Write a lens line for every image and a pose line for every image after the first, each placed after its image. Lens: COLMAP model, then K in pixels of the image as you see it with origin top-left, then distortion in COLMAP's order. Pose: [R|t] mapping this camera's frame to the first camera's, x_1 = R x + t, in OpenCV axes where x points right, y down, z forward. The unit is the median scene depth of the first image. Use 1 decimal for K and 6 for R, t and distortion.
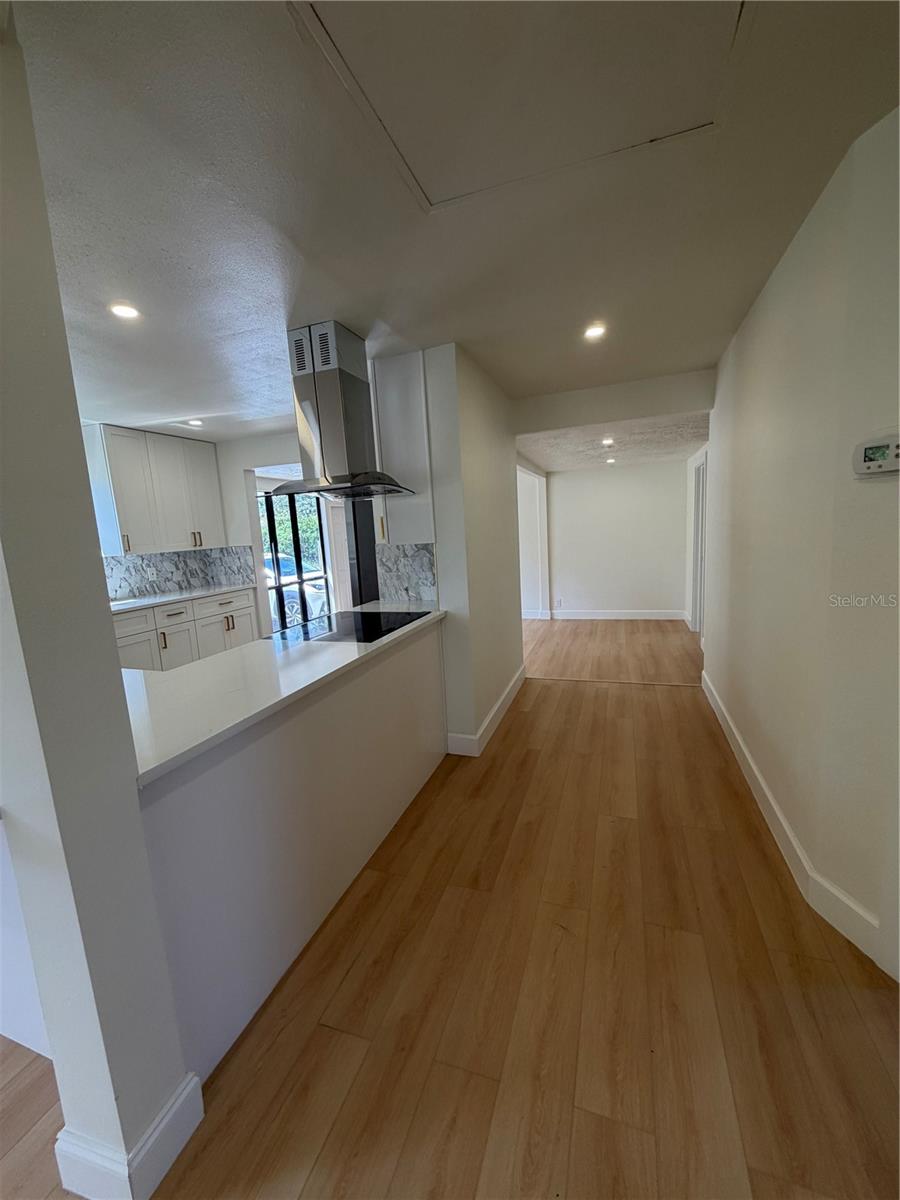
lens RADIAL K [[477.5, 0, 449.2], [0, 477.5, 599.0], [0, 0, 1]] dist [-0.002020, 0.000470]
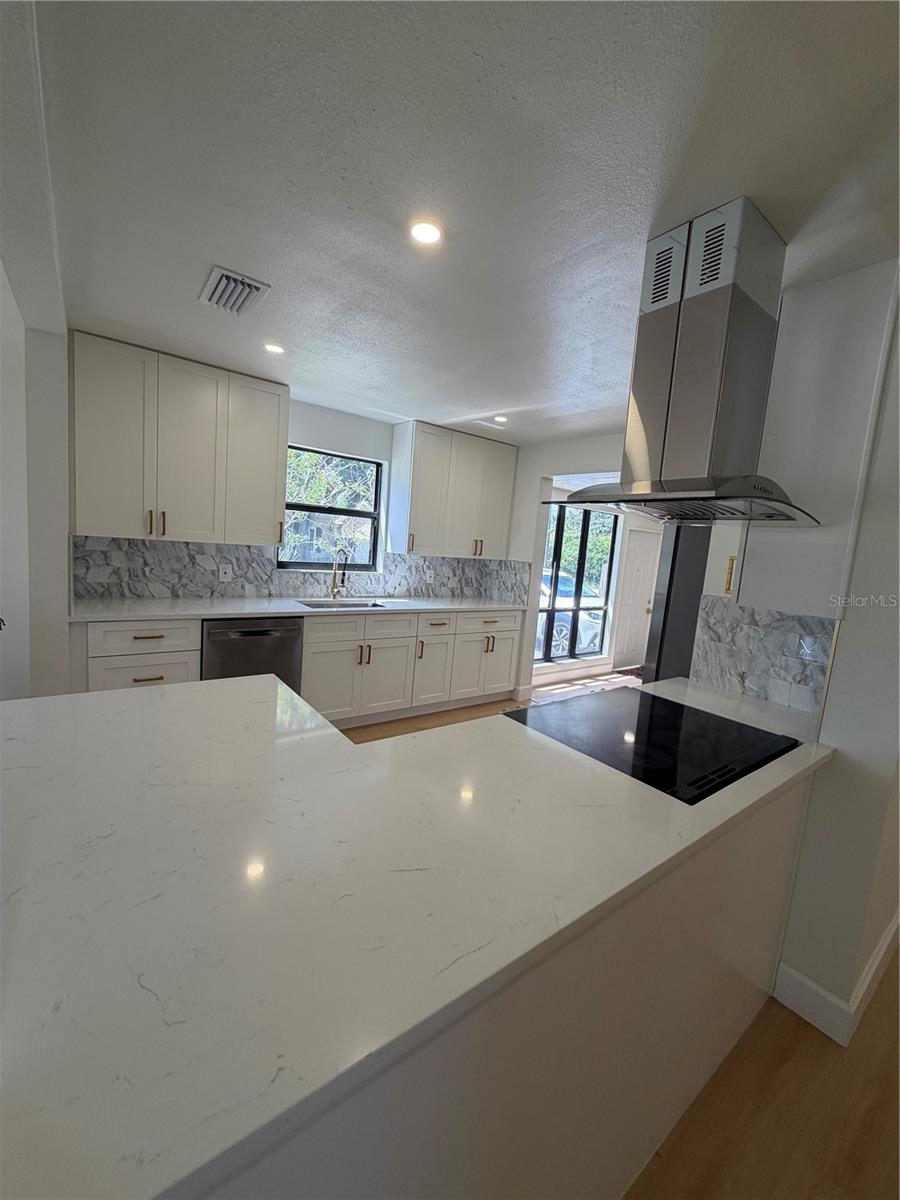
lens RADIAL K [[478.2, 0, 448.3], [0, 478.2, 598.9], [0, 0, 1]] dist [-0.000948, 0.000378]
pose [[0.828691, 0.190708, -0.526214, -0.074990], [-0.211491, 0.977153, 0.021076, -0.038153], [0.518211, 0.093824, 0.850091, 0.206138]]
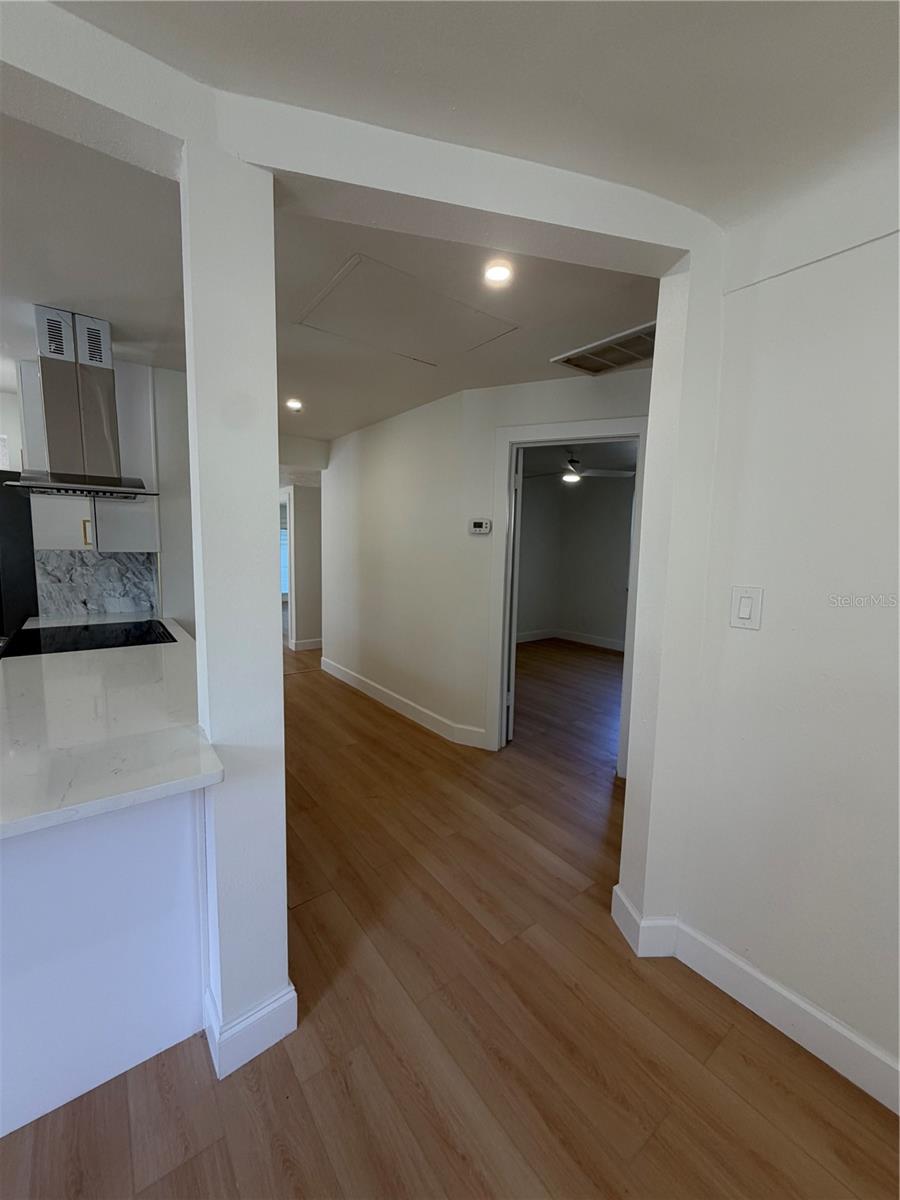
lens RADIAL K [[478.2, 0, 448.3], [0, 478.2, 598.9], [0, 0, 1]] dist [-0.000948, 0.000378]
pose [[0.547005, -0.022881, 0.836817, -0.356855], [0.068619, 0.997488, -0.017580, 0.028060], [-0.834312, 0.067038, 0.547201, -0.046708]]
